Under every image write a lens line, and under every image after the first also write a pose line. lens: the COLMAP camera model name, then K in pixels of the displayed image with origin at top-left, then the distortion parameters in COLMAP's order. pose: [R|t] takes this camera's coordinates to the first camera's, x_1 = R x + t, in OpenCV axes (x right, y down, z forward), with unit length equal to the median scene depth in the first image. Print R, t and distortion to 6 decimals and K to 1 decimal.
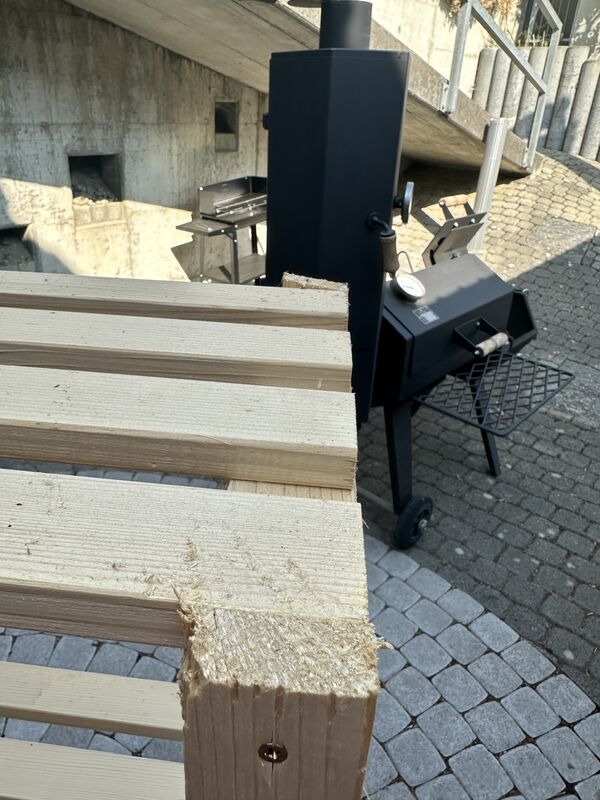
lens RADIAL K [[570.8, 0, 267.0], [0, 570.8, 367.4], [0, 0, 1]] dist [0.000440, -0.021063]
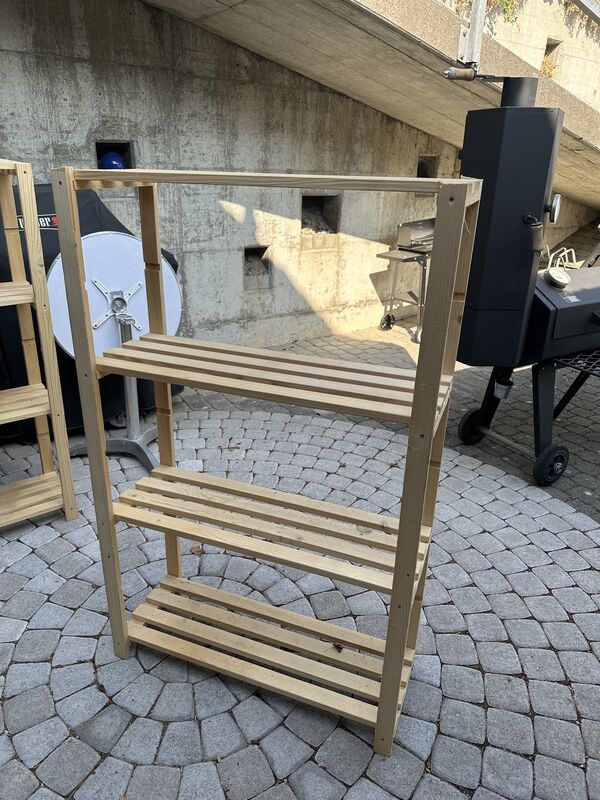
lens RADIAL K [[570.8, 0, 296.7], [0, 570.8, 402.1], [0, 0, 1]] dist [0.000440, -0.021063]
pose [[0.965573, 0.092838, -0.243000, 0.001835], [-0.103969, 0.994021, -0.033360, 0.144592], [0.238450, 0.057476, 0.969452, -0.246036]]
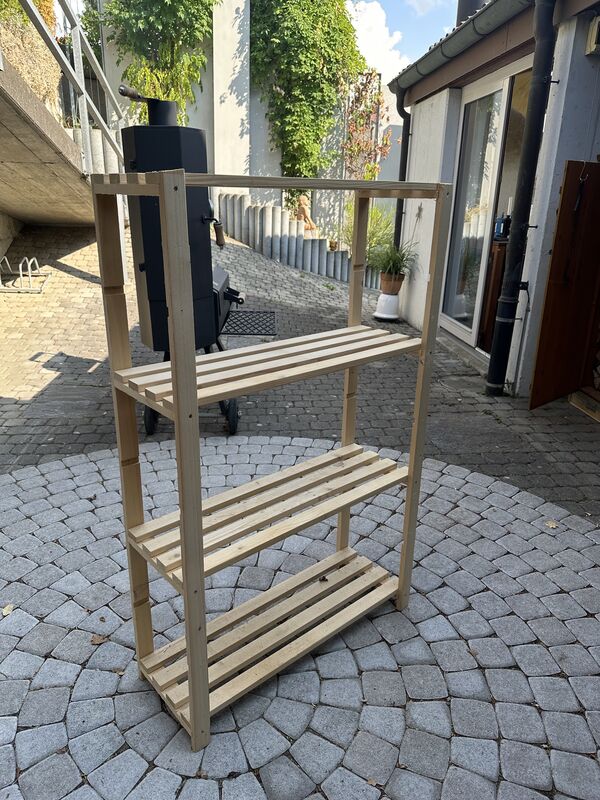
lens RADIAL K [[570.8, 0, 303.5], [0, 570.8, 398.5], [0, 0, 1]] dist [0.000440, -0.021063]
pose [[0.672802, -0.274973, 0.686824, -0.434725], [0.320577, 0.945036, 0.064317, 0.116286], [-0.666759, 0.176907, 0.723973, -0.185739]]
